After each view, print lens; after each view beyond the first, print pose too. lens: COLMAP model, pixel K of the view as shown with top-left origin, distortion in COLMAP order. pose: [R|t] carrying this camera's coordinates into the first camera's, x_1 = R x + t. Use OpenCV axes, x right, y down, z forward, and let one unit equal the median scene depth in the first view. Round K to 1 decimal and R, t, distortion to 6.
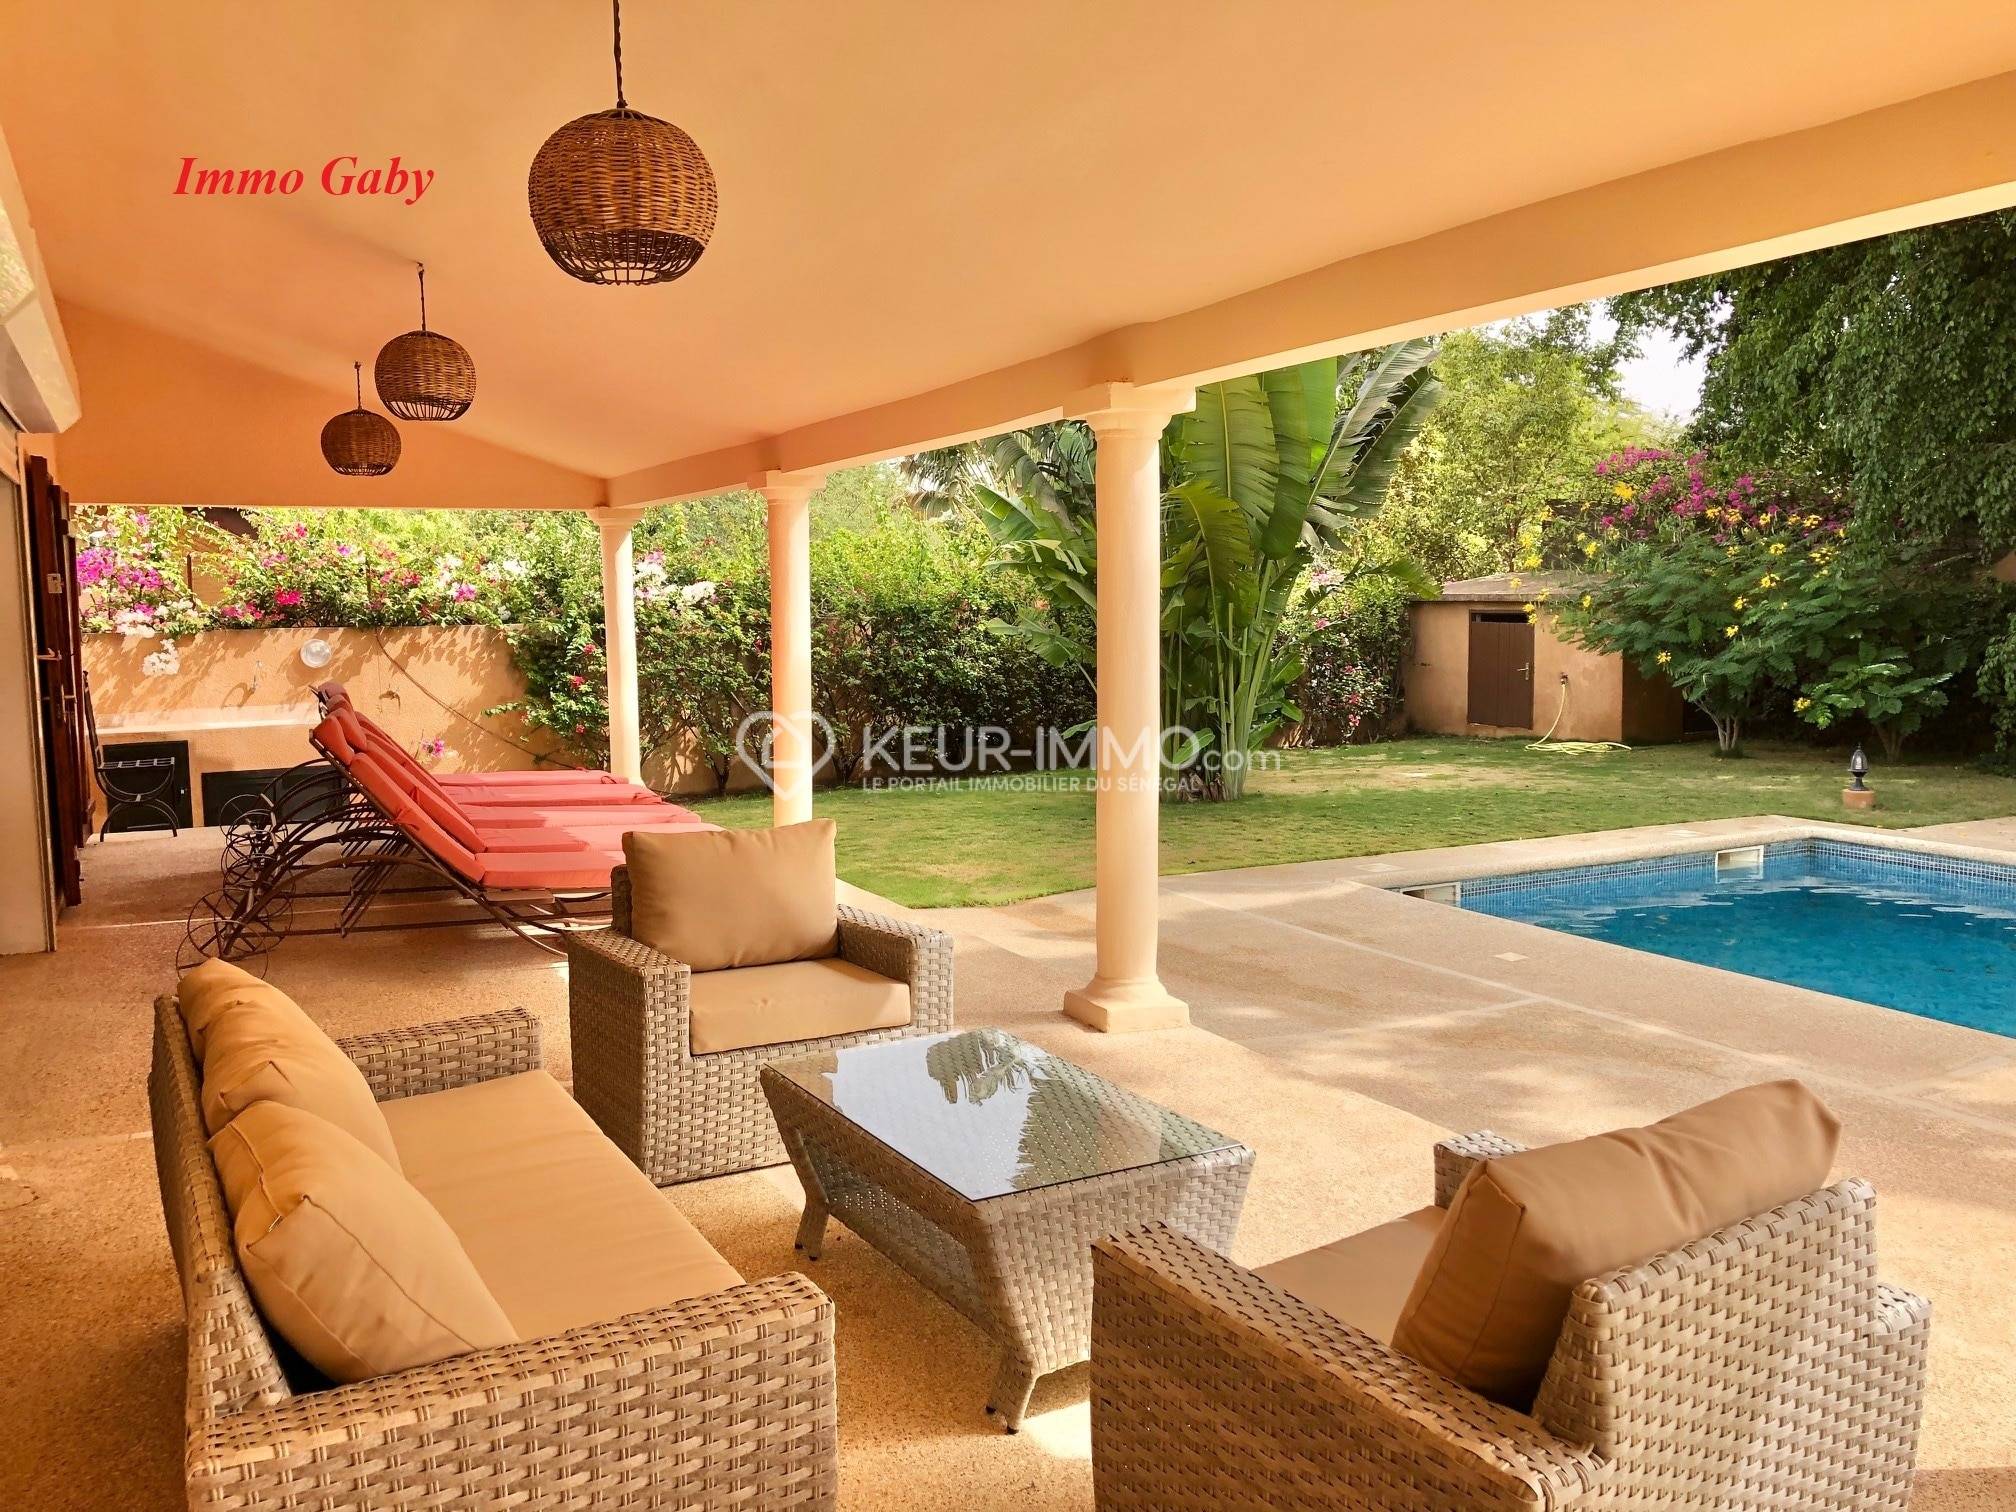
lens RADIAL K [[1635.2, 0, 1008.0], [0, 1635.2, 756.0], [0, 0, 1]] dist [-0.000097, 0.004028]
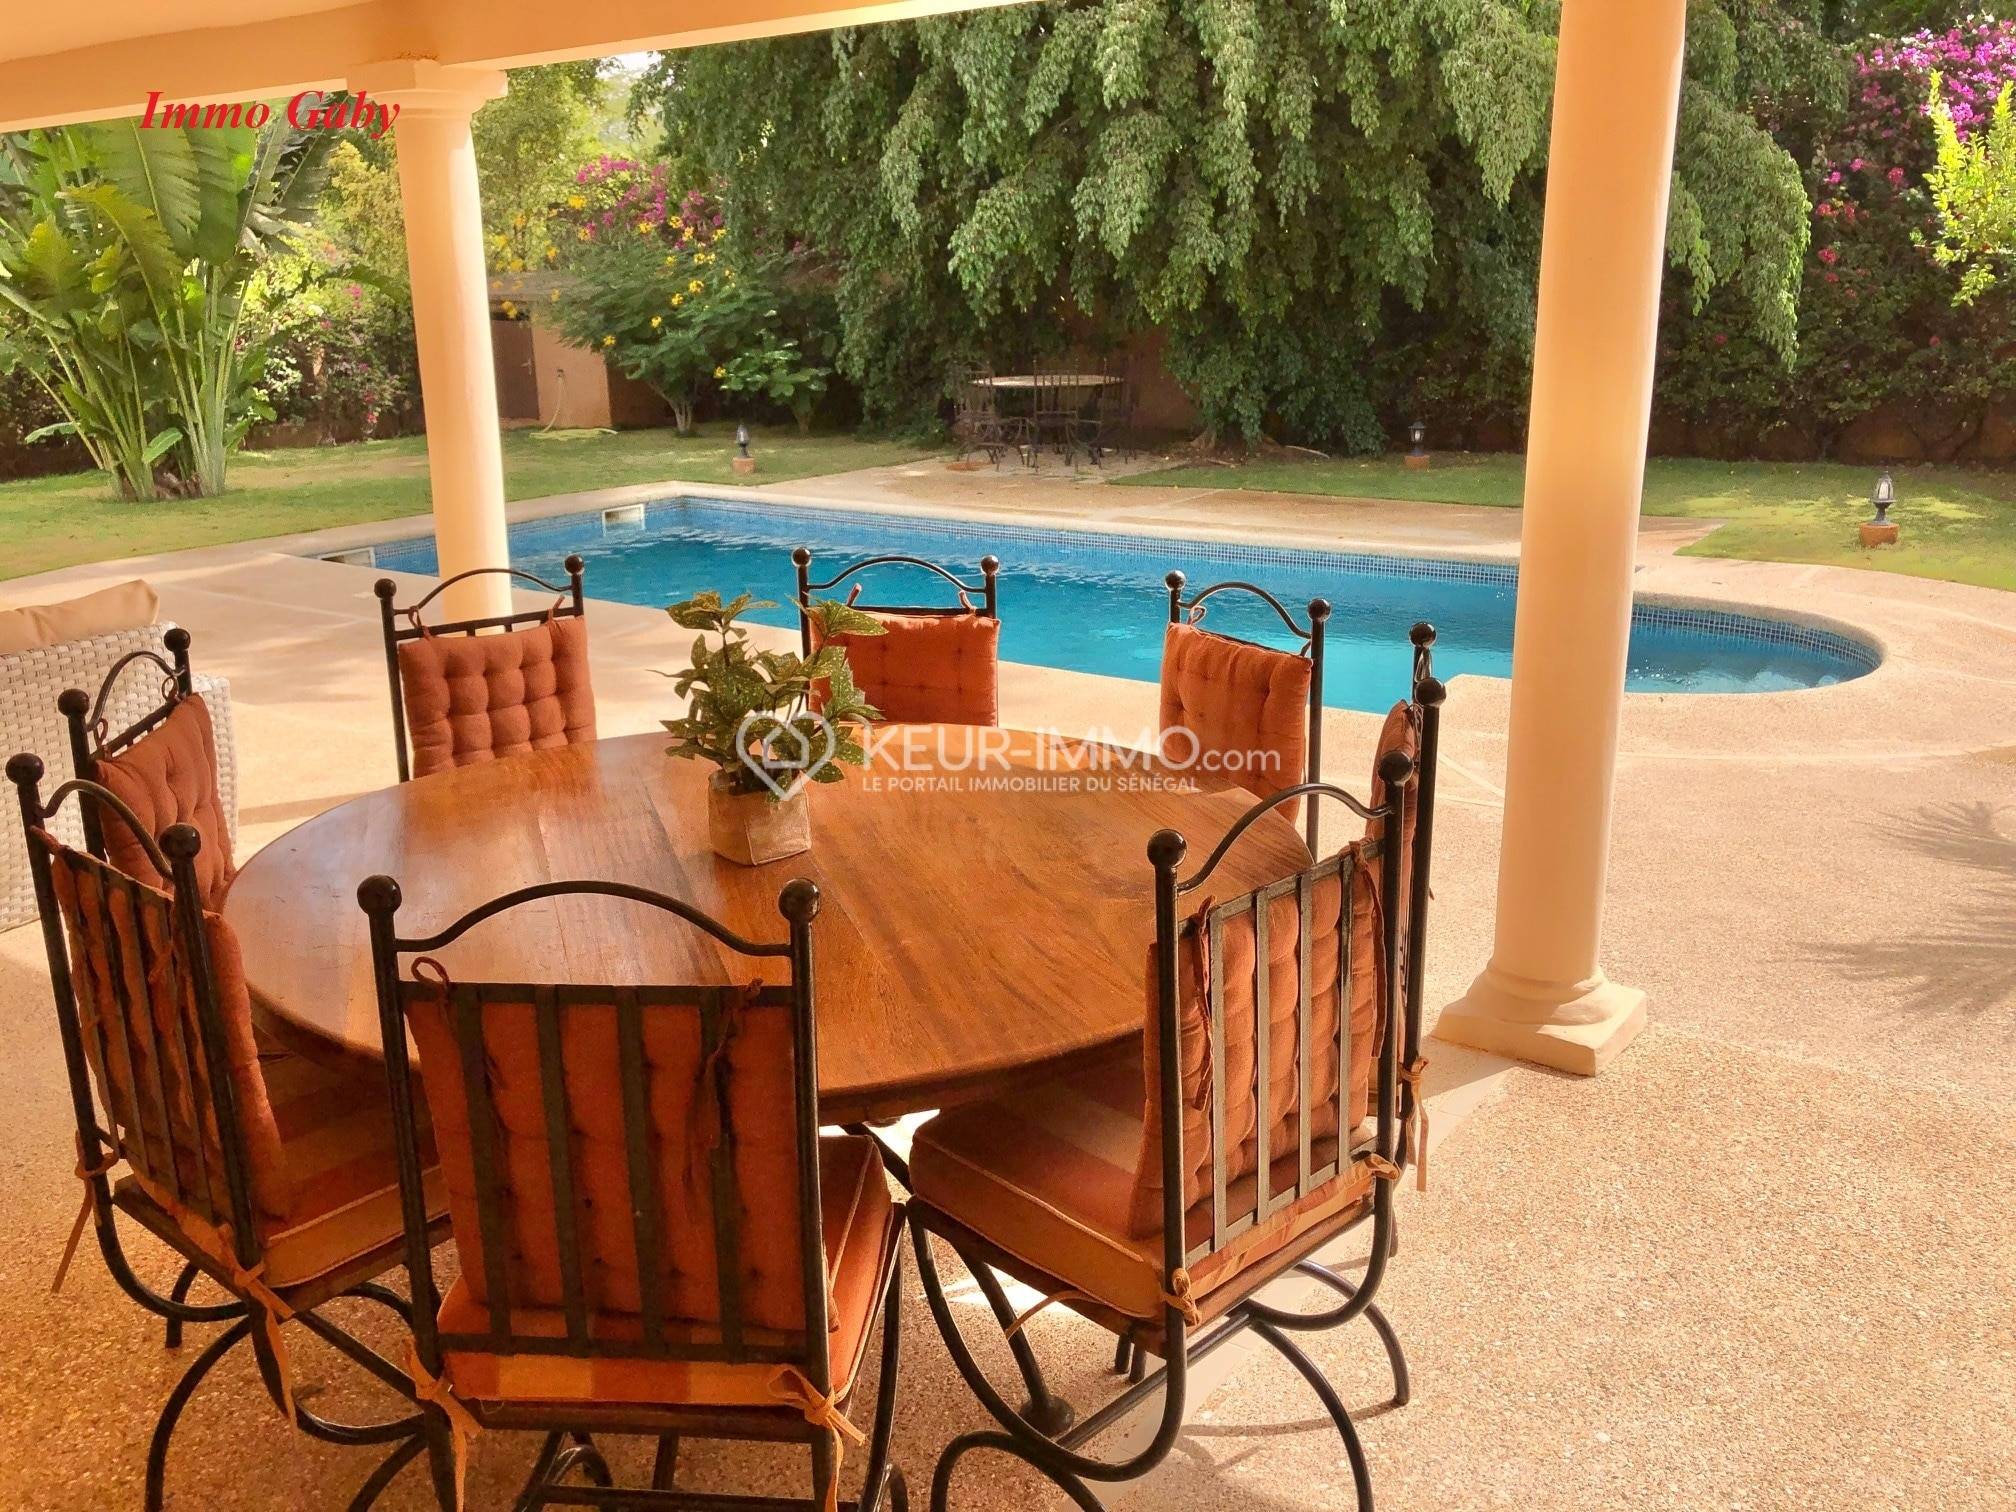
lens RADIAL K [[1635.2, 0, 1008.0], [0, 1635.2, 756.0], [0, 0, 1]] dist [-0.000097, 0.004028]
pose [[0.876321, -0.131672, 0.463384, 0.076604], [0.046004, 0.980397, 0.191584, 0.013128], [-0.479527, -0.146572, 0.865200, -0.208617]]
